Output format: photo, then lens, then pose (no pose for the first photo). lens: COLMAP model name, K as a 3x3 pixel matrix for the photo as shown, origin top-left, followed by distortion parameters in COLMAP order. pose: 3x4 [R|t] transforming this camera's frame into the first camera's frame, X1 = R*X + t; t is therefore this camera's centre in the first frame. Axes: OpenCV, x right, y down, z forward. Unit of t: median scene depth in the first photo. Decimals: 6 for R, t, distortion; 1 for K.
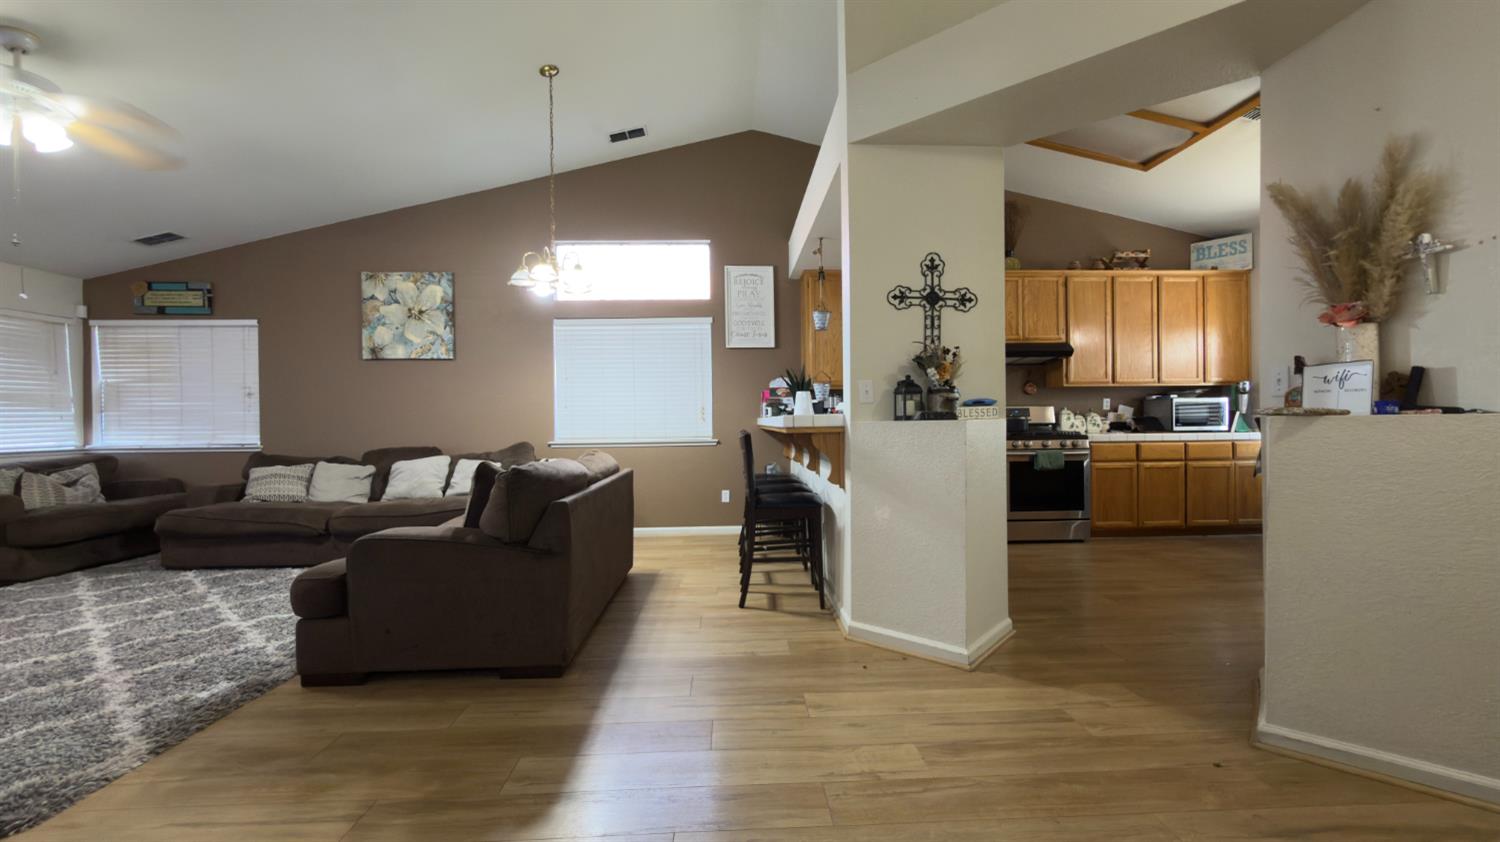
lens RADIAL K [[597.2, 0, 750.9], [0, 597.2, 424.0], [0, 0, 1]] dist [-0.000347, 0.001220]
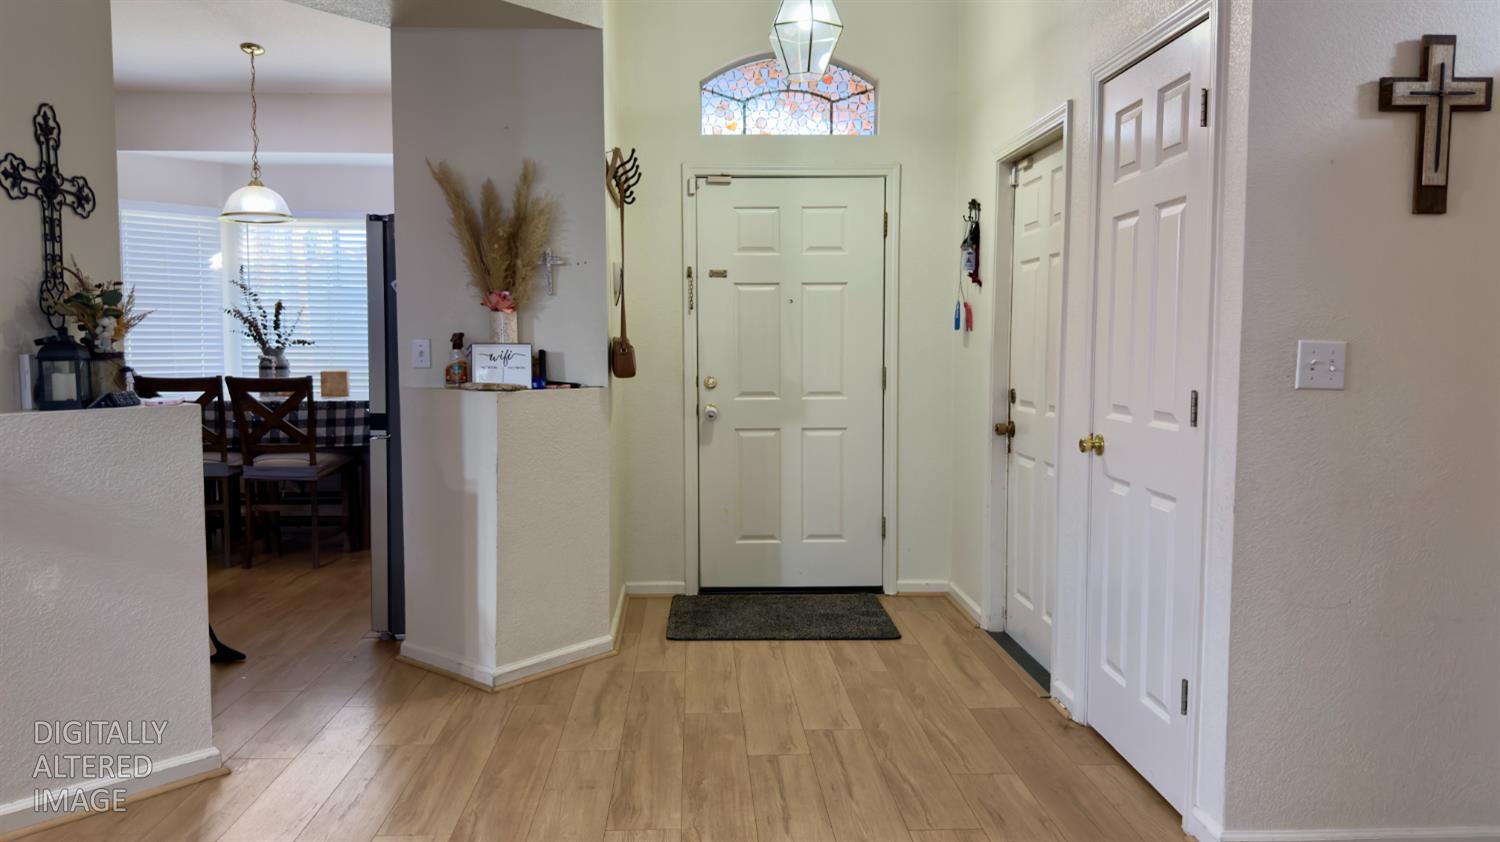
lens RADIAL K [[1027.6, 0, 751.2], [0, 1027.6, 413.0], [0, 0, 1]] dist [-0.003902, -0.001048]
pose [[-0.002464, -0.060673, 0.998155, -0.397663], [-0.003327, 0.998153, 0.060665, -0.035500], [-0.999991, -0.003172, -0.002662, 0.205320]]
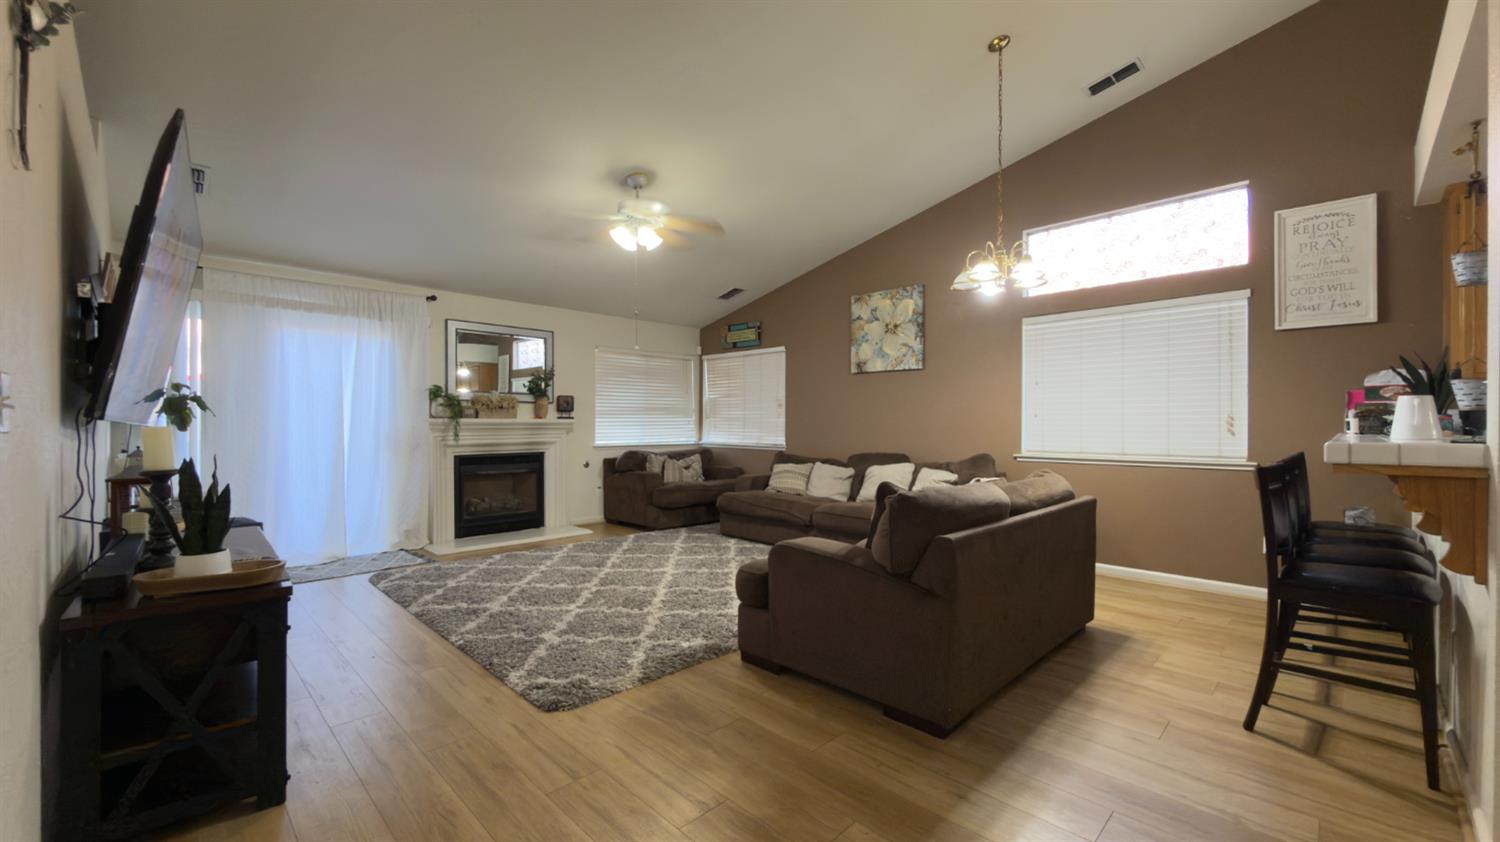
lens RADIAL K [[597.2, 0, 754.9], [0, 597.2, 425.2], [0, 0, 1]] dist [-0.000347, 0.001220]
pose [[0.681355, 0.014187, -0.731815, 0.063402], [-0.012854, 0.999890, 0.007416, -0.017948], [0.731840, 0.004354, 0.681462, 0.104673]]
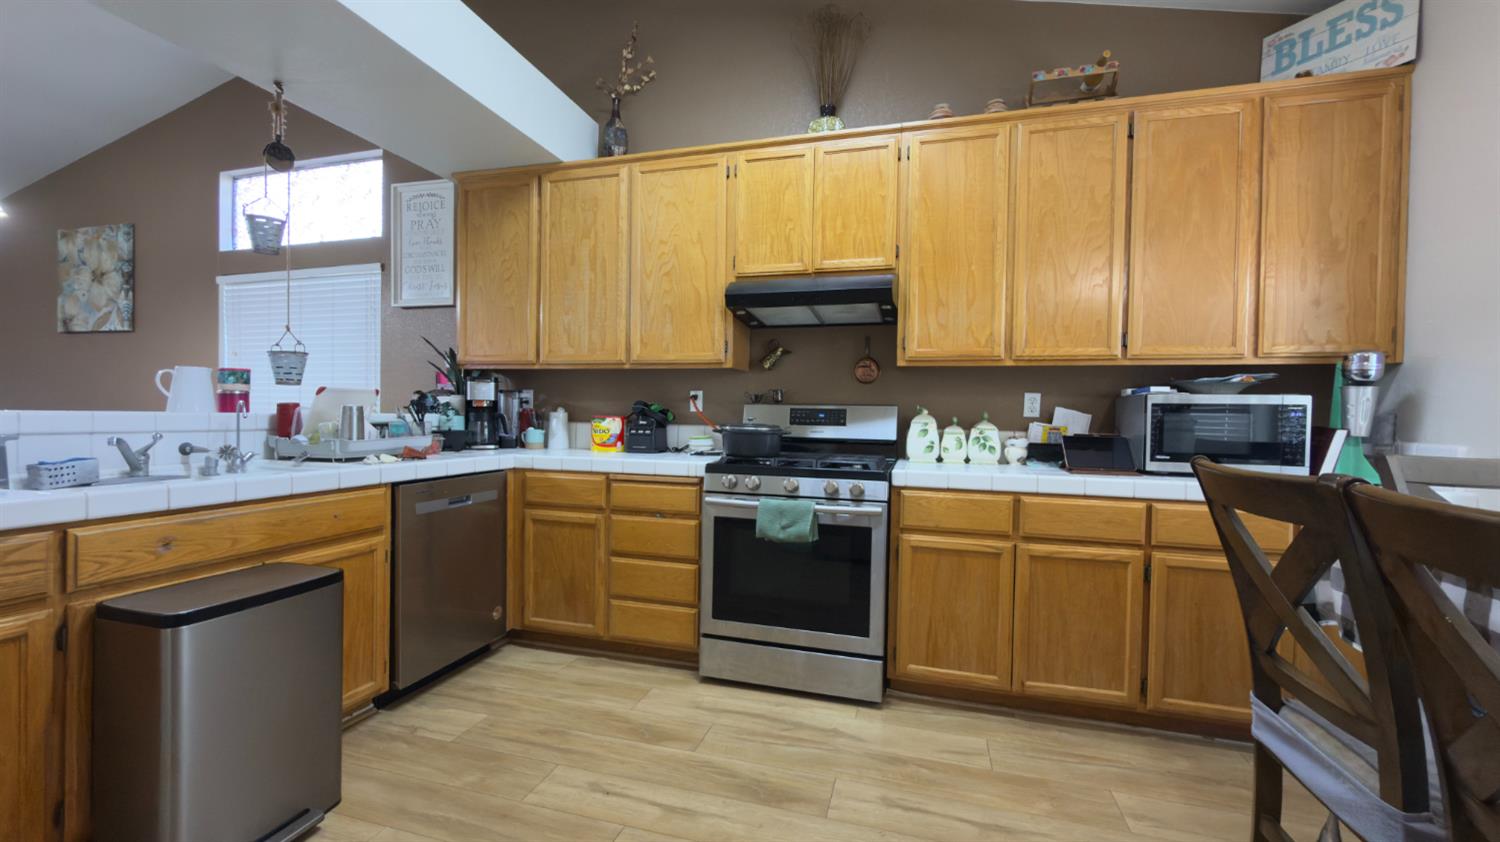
lens RADIAL K [[597.2, 0, 761.3], [0, 597.2, 422.6], [0, 0, 1]] dist [-0.000347, 0.001220]
pose [[0.947676, 0.031872, -0.317639, 0.646126], [-0.028787, 0.999482, 0.014402, -0.023415], [0.317933, -0.004505, 0.948102, 0.568614]]
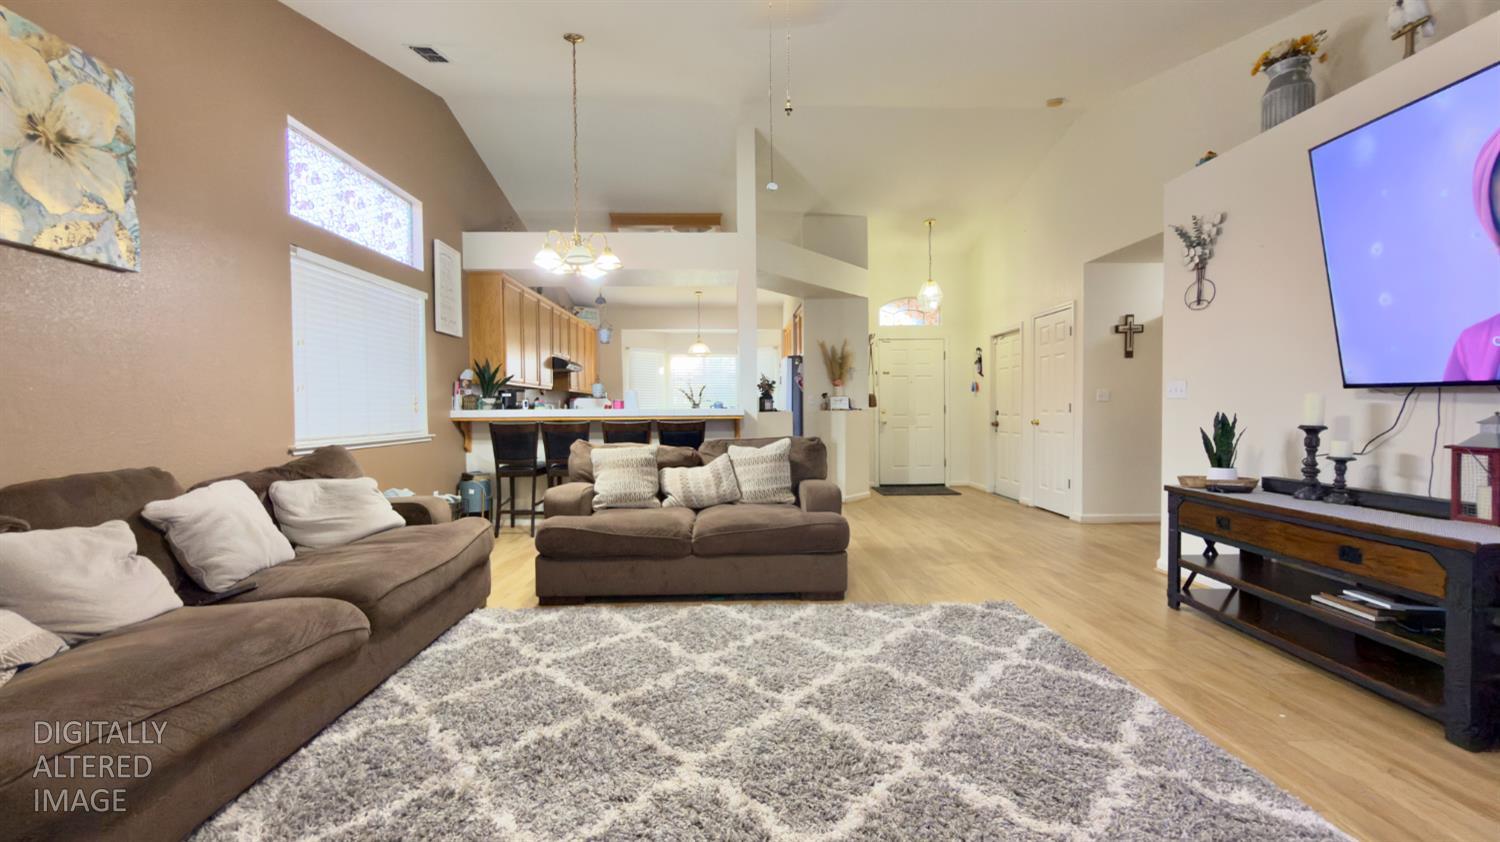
lens RADIAL K [[597.2, 0, 741.0], [0, 597.2, 418.8], [0, 0, 1]] dist [-0.000347, 0.001220]
pose [[0.021853, -0.006195, 0.999742, -1.063776], [0.007152, 0.999956, 0.006040, 0.003380], [-0.999736, 0.007018, 0.021897, 0.599566]]
